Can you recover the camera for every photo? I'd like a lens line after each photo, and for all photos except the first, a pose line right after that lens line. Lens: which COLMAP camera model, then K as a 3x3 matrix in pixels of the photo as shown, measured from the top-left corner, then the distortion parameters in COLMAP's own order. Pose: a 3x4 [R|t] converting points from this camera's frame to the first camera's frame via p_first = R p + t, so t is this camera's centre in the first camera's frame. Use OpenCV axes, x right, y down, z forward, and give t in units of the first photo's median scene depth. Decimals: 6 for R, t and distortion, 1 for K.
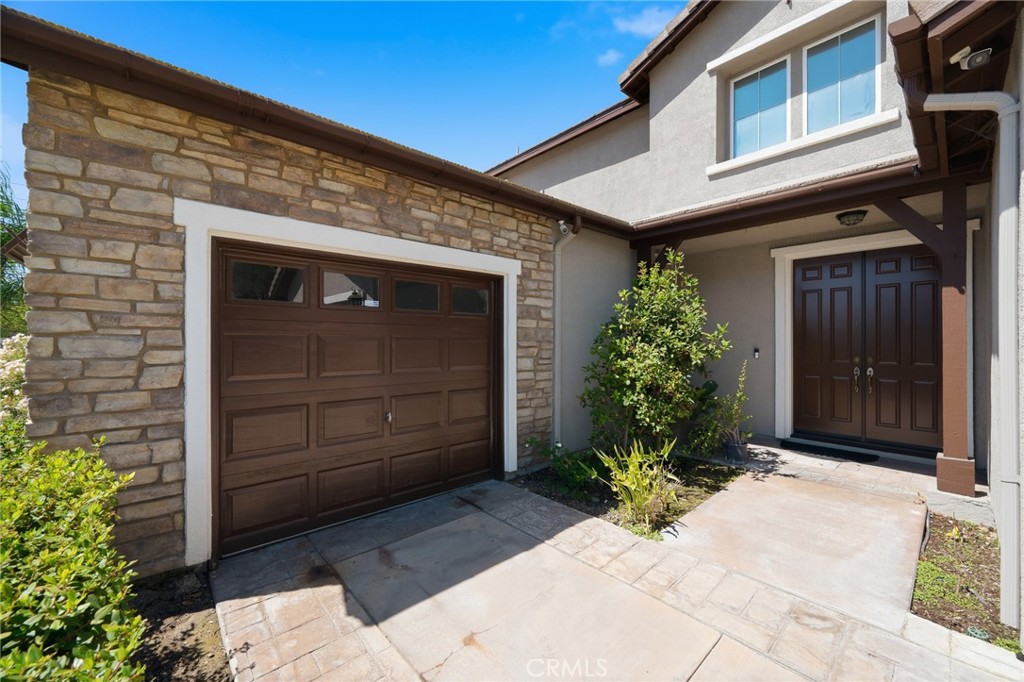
lens RADIAL K [[400.2, 0, 512.0], [0, 400.2, 341.0], [0, 0, 1]] dist [0.000387, 0.000041]
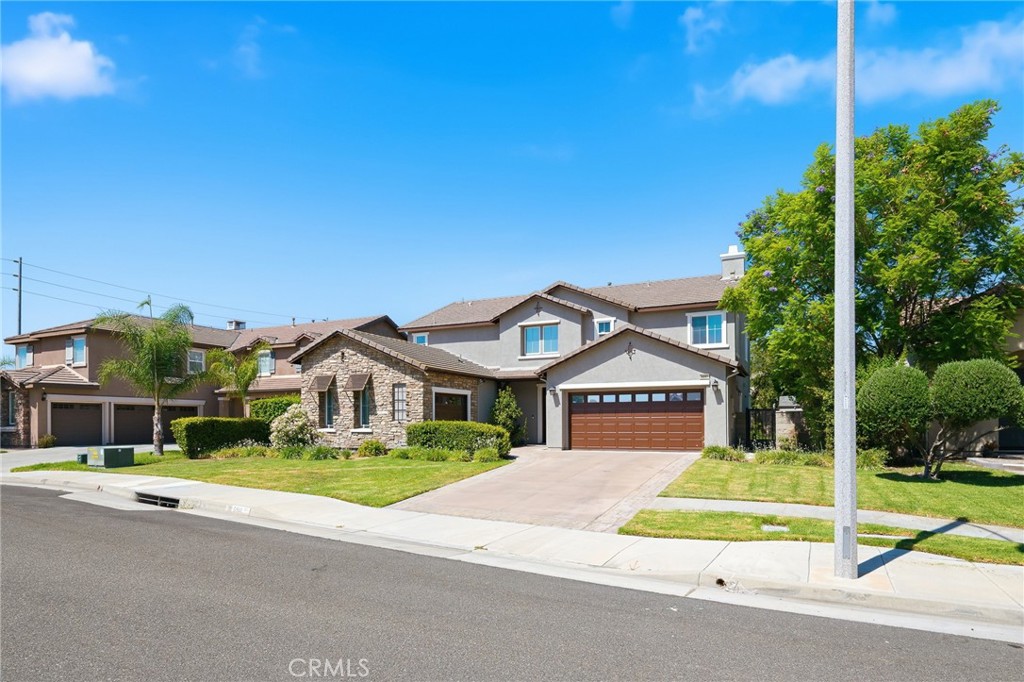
lens RADIAL K [[559.9, 0, 512.0], [0, 559.9, 341.0], [0, 0, 1]] dist [0.000902, 0.000179]
pose [[0.921437, 0.052264, 0.384996, -1.697704], [0.006242, 0.988792, -0.149169, 0.128676], [-0.388477, 0.139853, 0.910783, -4.066537]]
